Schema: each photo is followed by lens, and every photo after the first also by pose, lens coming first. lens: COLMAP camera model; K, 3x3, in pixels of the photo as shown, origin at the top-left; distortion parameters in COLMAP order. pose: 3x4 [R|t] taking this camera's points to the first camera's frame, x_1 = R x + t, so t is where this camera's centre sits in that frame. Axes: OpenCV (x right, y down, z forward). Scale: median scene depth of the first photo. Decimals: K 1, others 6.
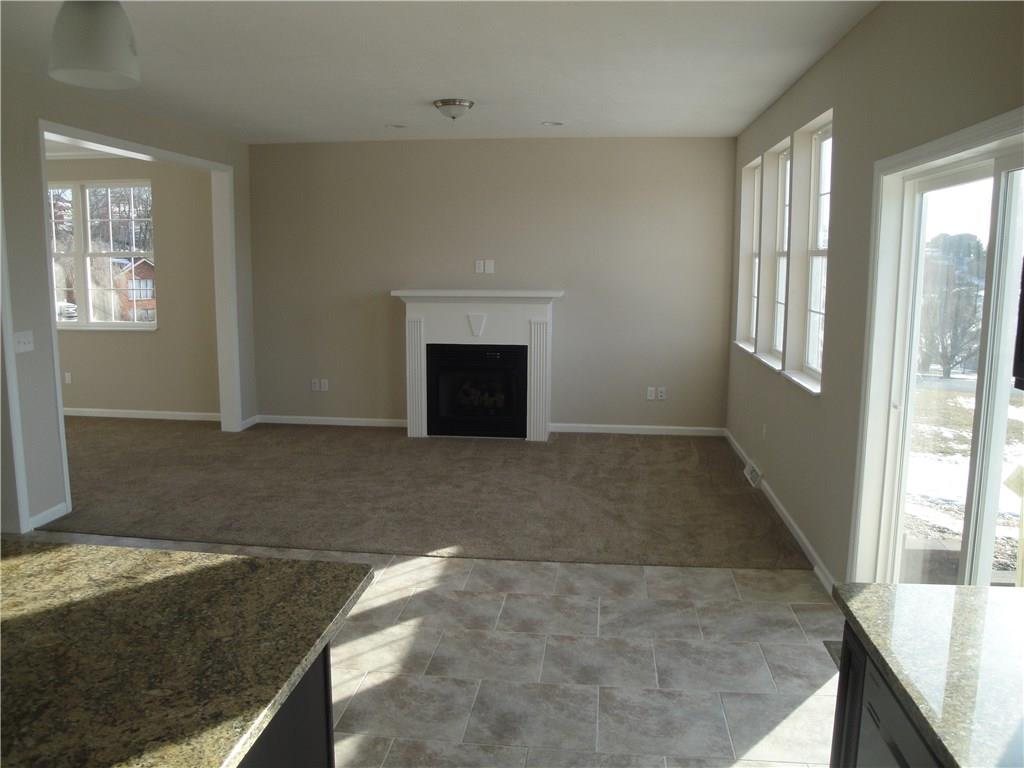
lens RADIAL K [[851.1, 0, 497.3], [0, 851.1, 391.0], [0, 0, 1]] dist [-0.176996, 0.152211]
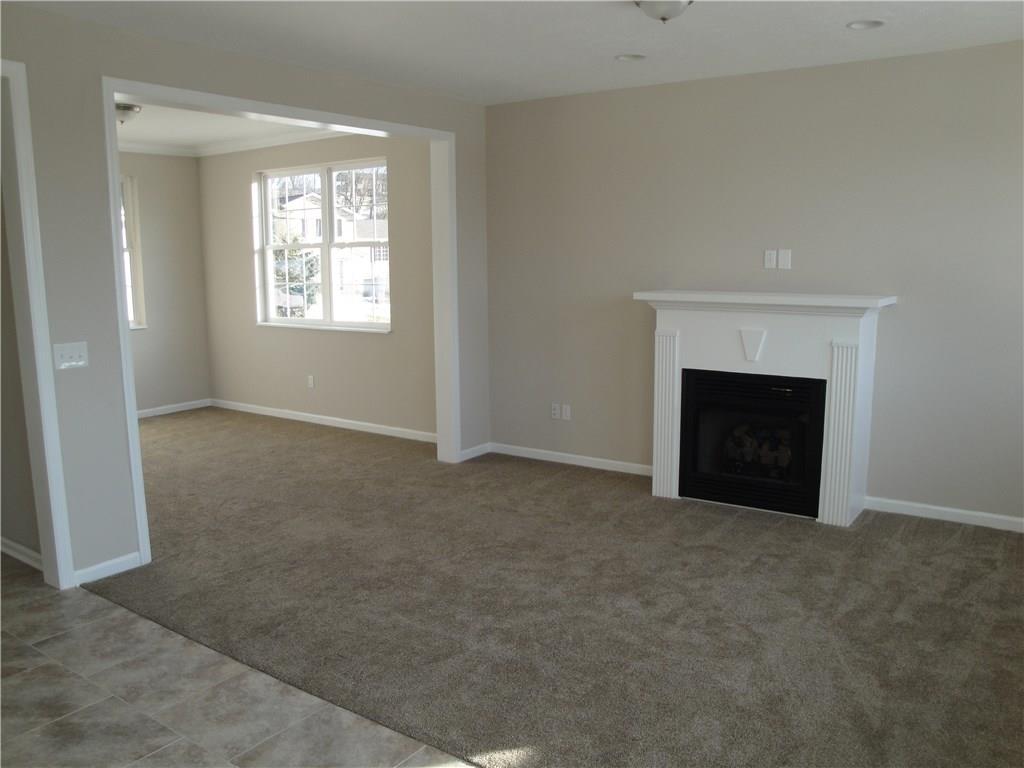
lens RADIAL K [[851.1, 0, 497.3], [0, 851.1, 391.0], [0, 0, 1]] dist [-0.176996, 0.152211]
pose [[0.880956, 0.062498, -0.469052, 0.112757], [-0.058632, 0.998018, 0.022860, -0.044487], [0.469551, 0.007363, 0.882874, 0.314991]]
